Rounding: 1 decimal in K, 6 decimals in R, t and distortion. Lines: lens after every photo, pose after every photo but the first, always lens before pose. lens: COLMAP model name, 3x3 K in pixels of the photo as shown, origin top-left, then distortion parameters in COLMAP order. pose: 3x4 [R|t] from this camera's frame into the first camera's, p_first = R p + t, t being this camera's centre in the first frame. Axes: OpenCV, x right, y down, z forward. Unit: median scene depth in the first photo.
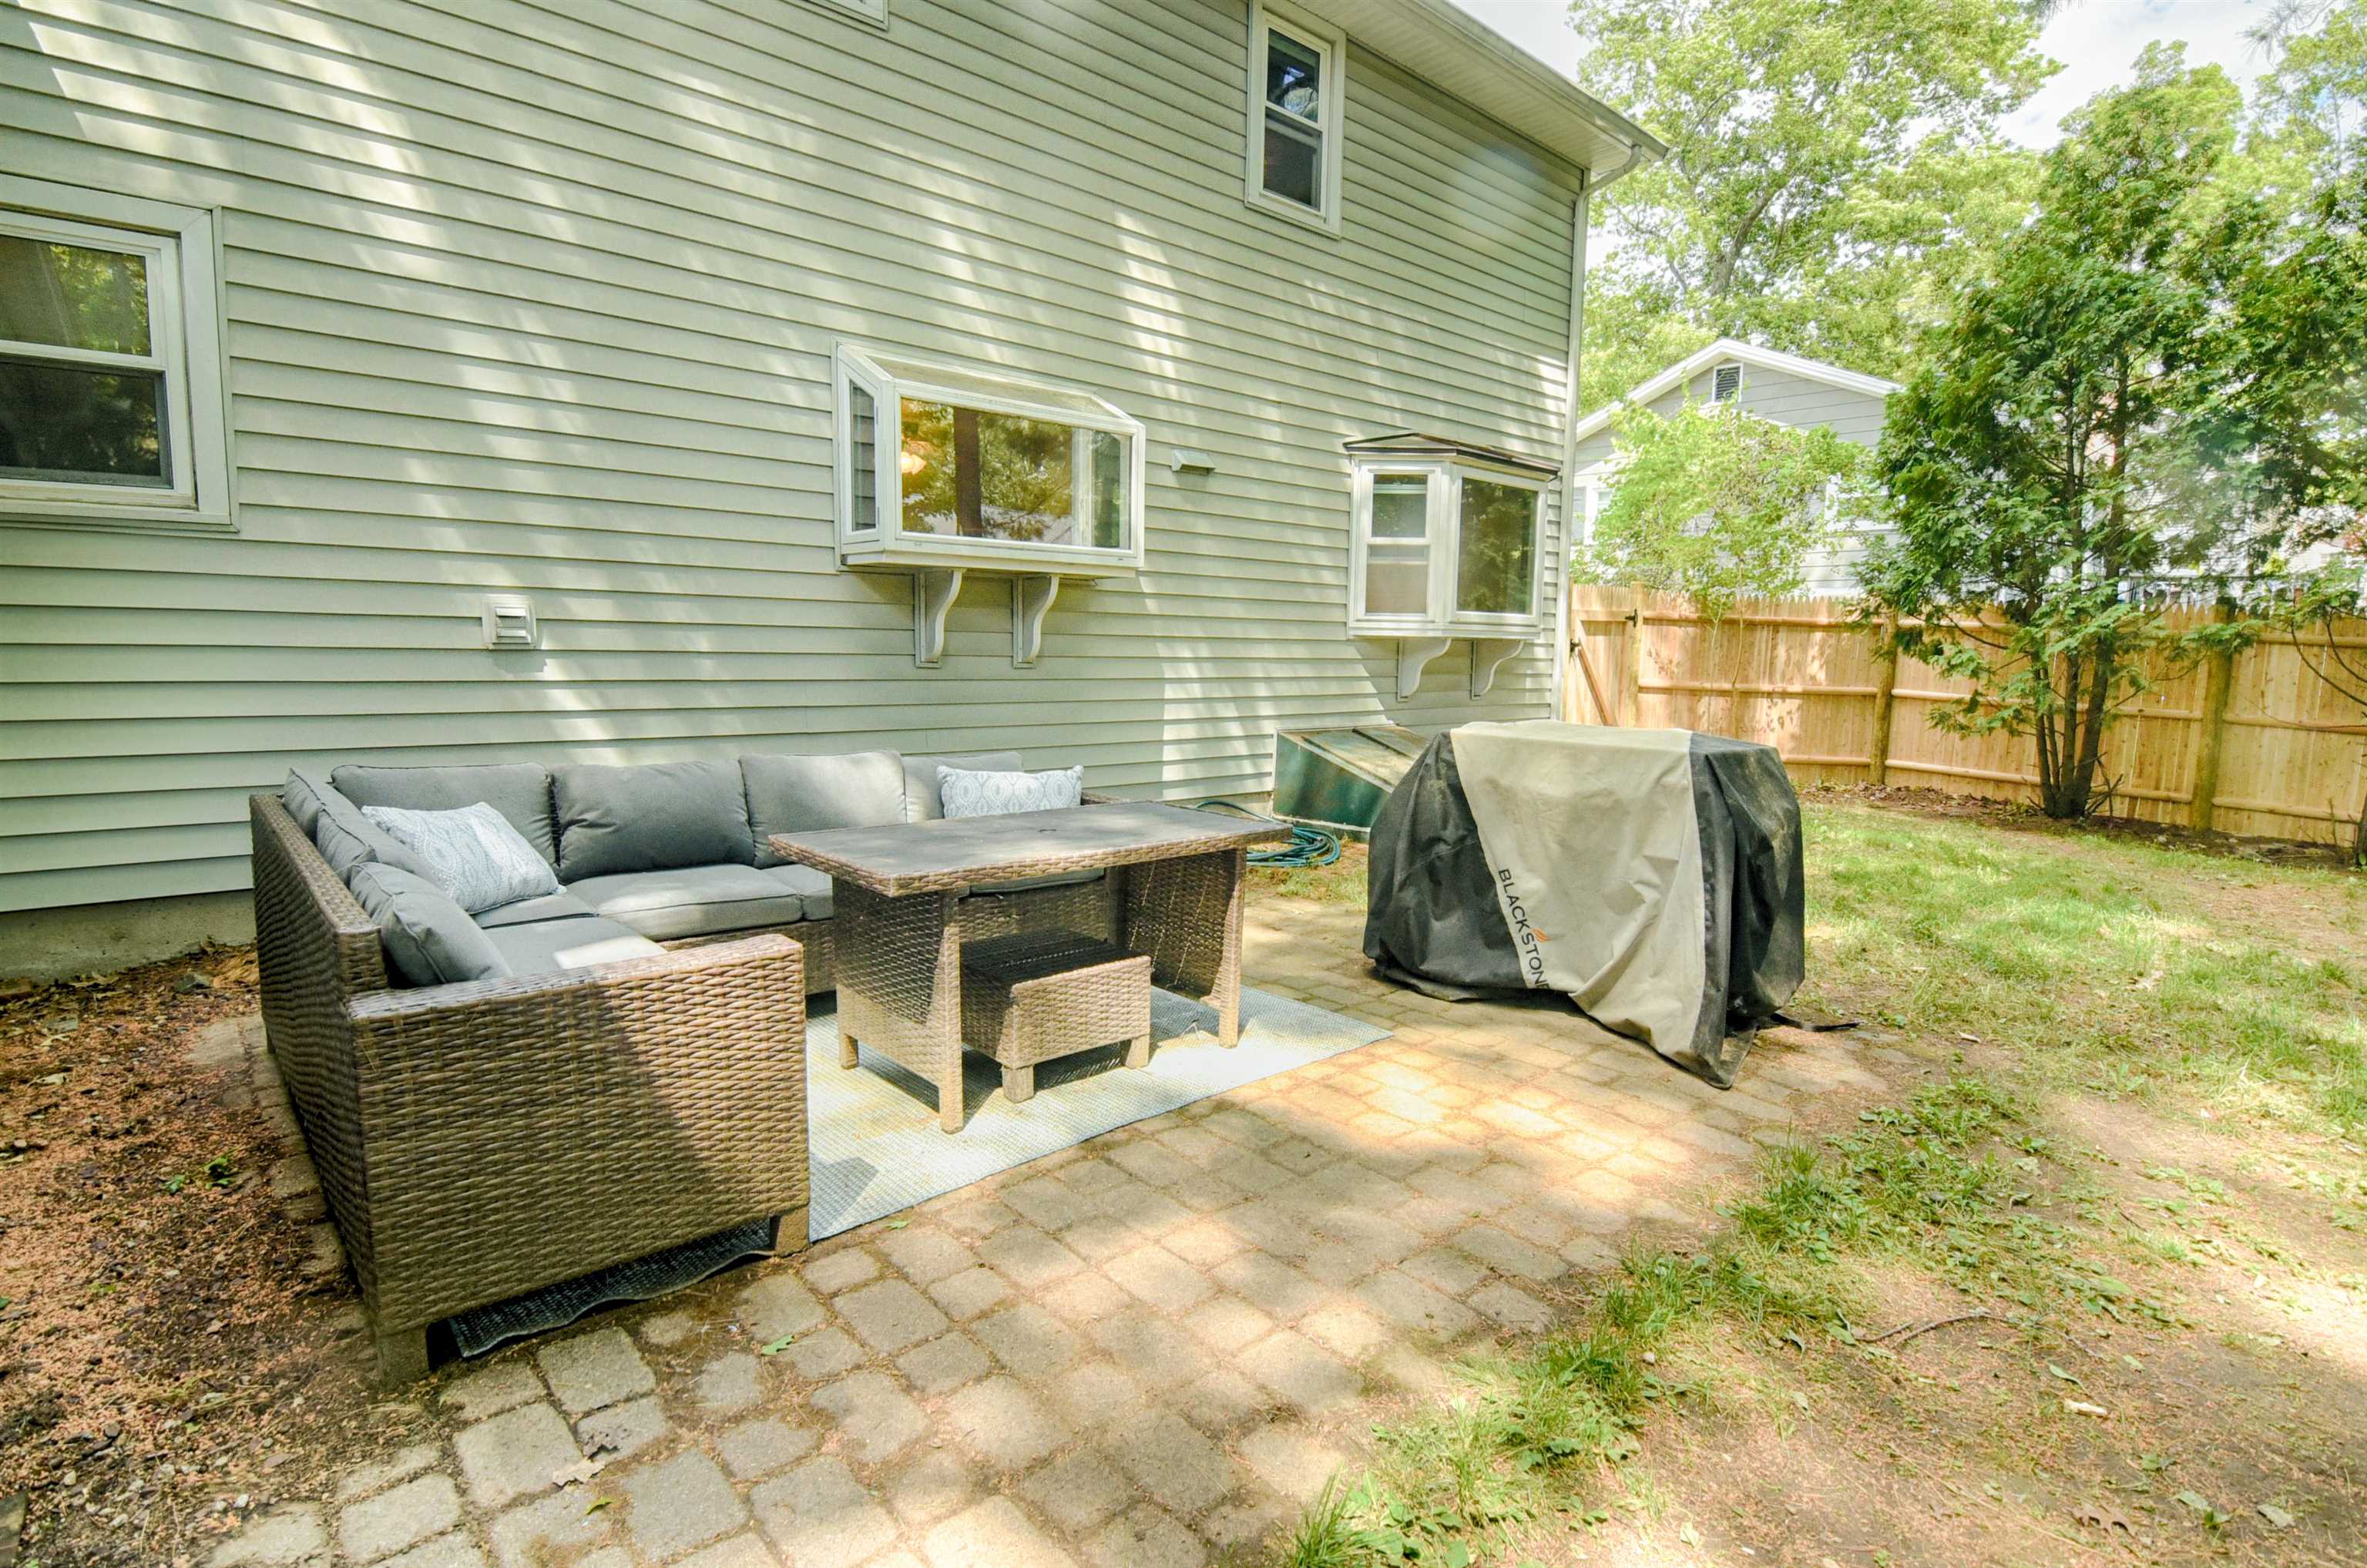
lens RADIAL K [[1117.6, 0, 1183.5], [0, 1117.6, 784.0], [0, 0, 1]] dist [-0.011943, -0.000348]
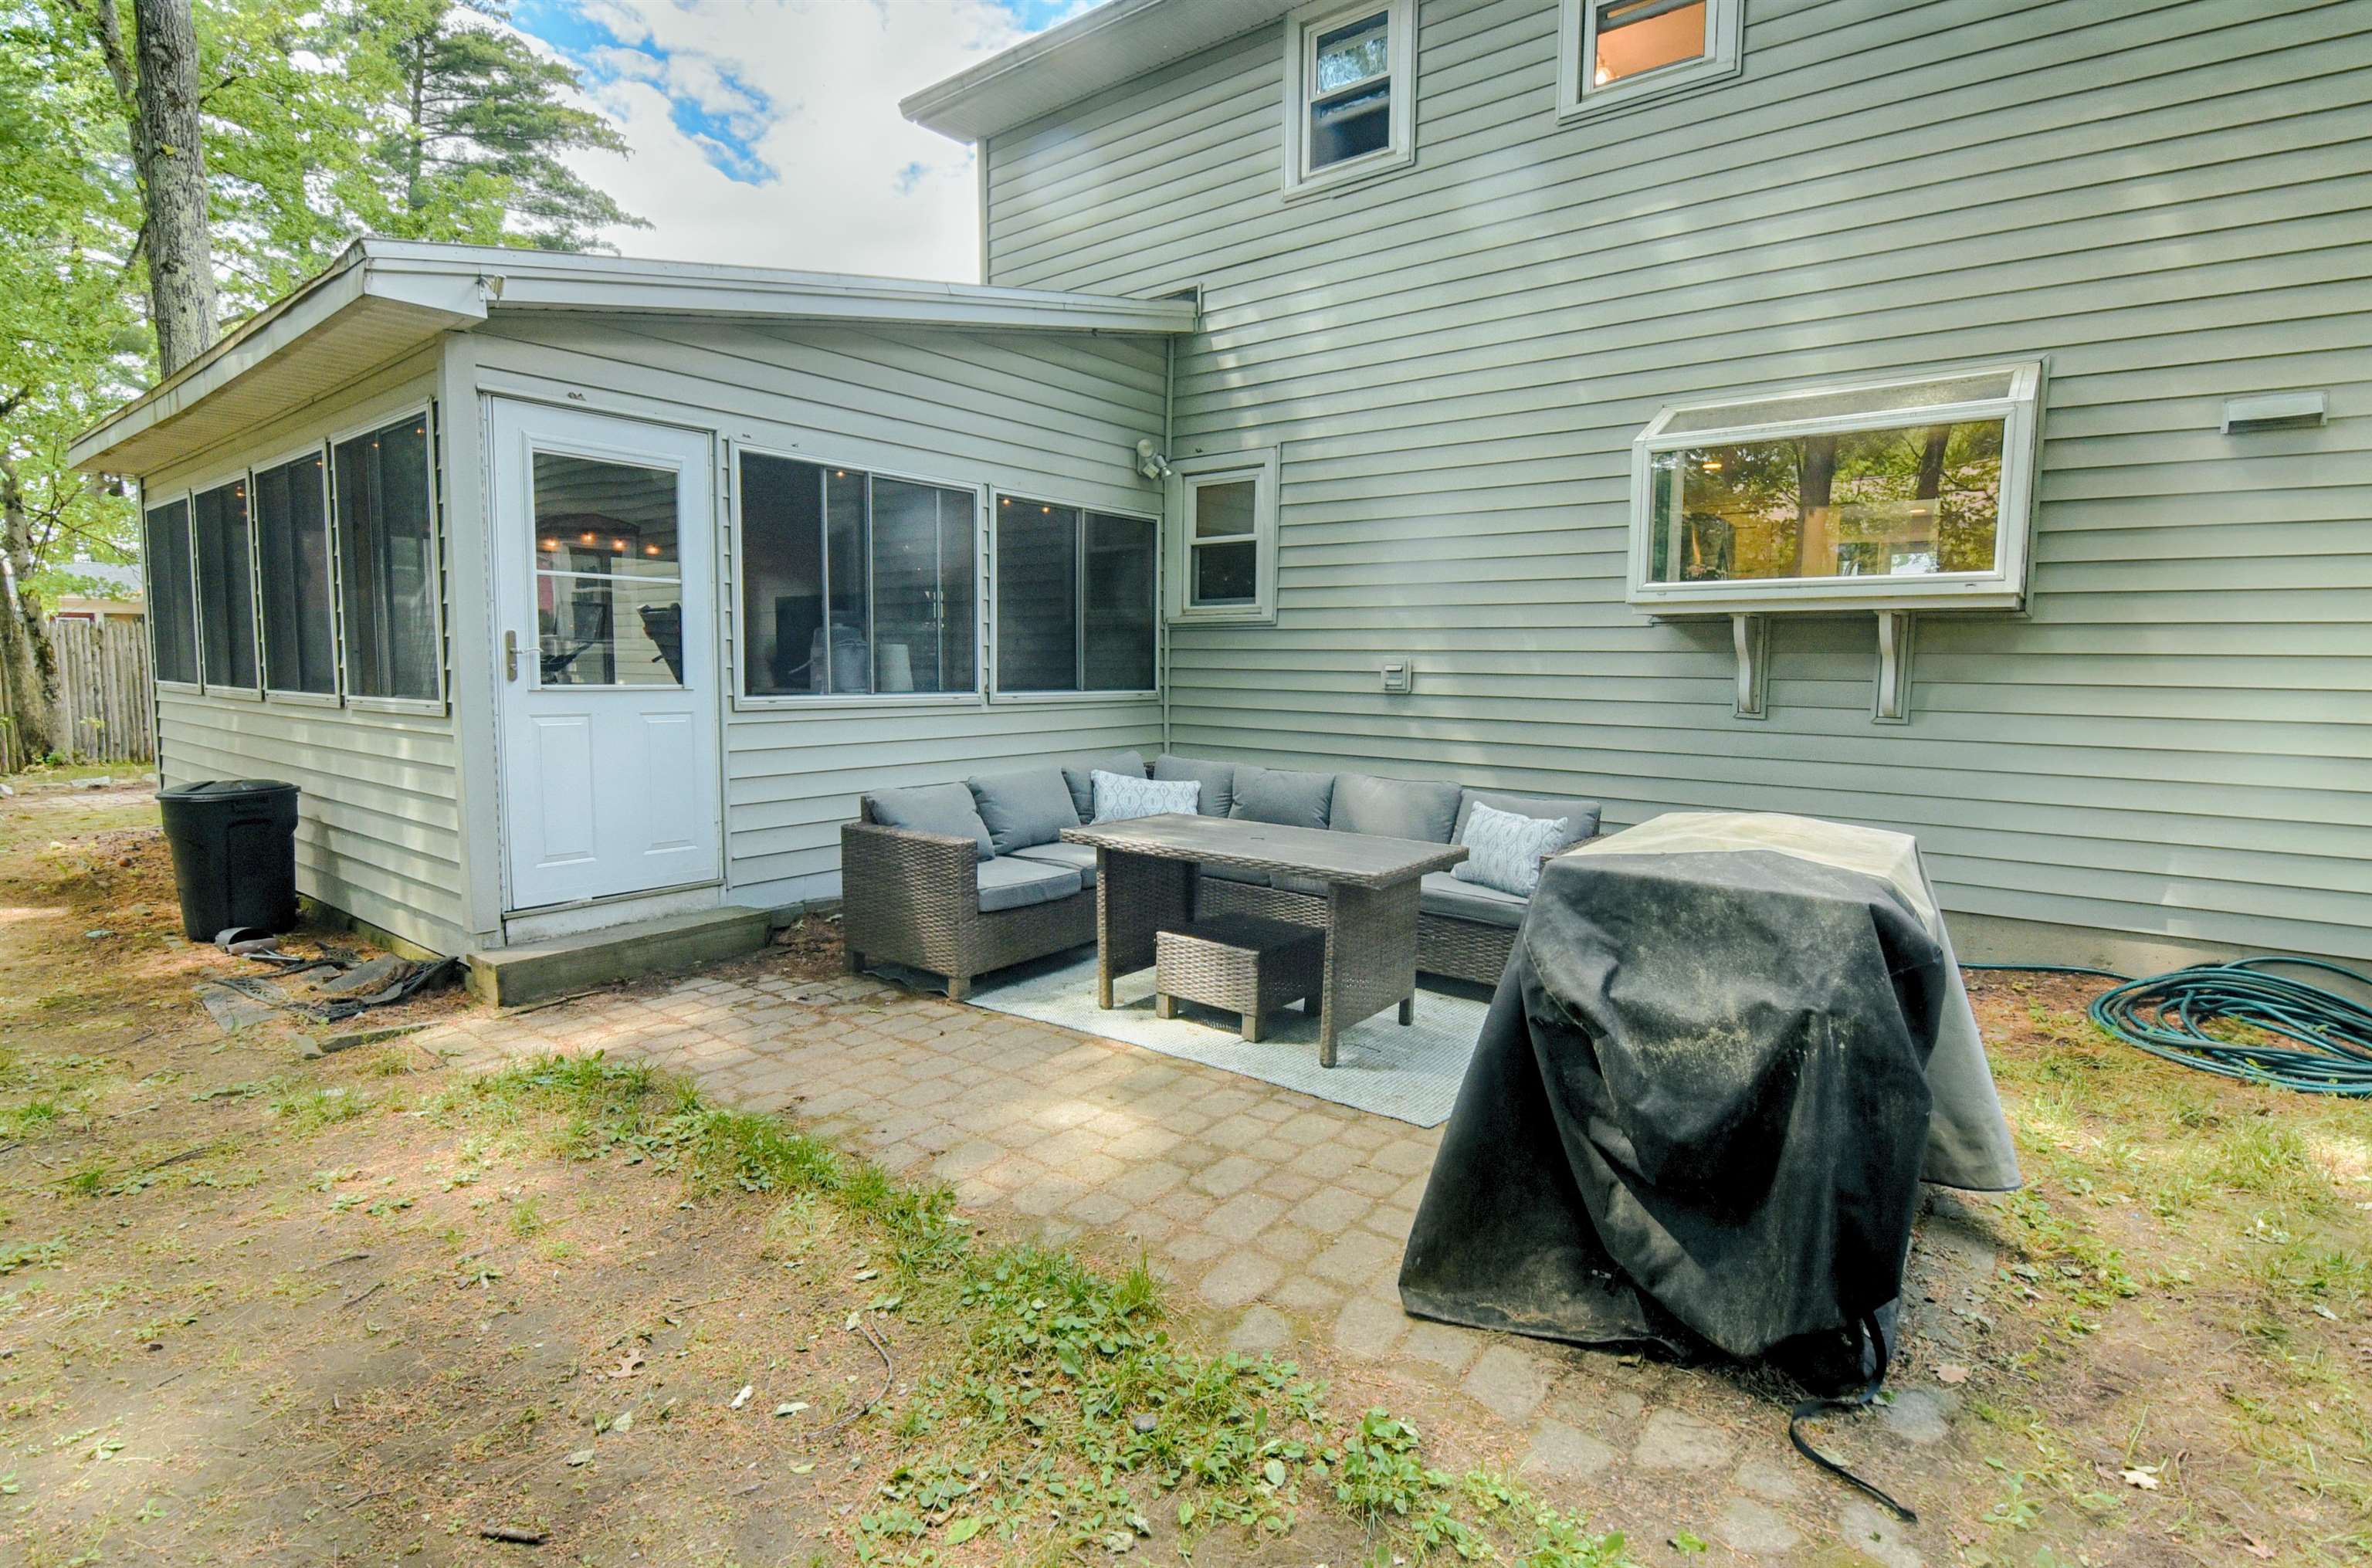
lens RADIAL K [[1120.0, 0, 1186.0], [0, 1120.0, 784.0], [0, 0, 1]] dist [-0.002128, -0.000365]
pose [[0.207278, 0.092942, -0.973857, 0.958151], [-0.127140, 0.989593, 0.067383, -0.085150], [0.969985, 0.109849, 0.216938, 0.546954]]
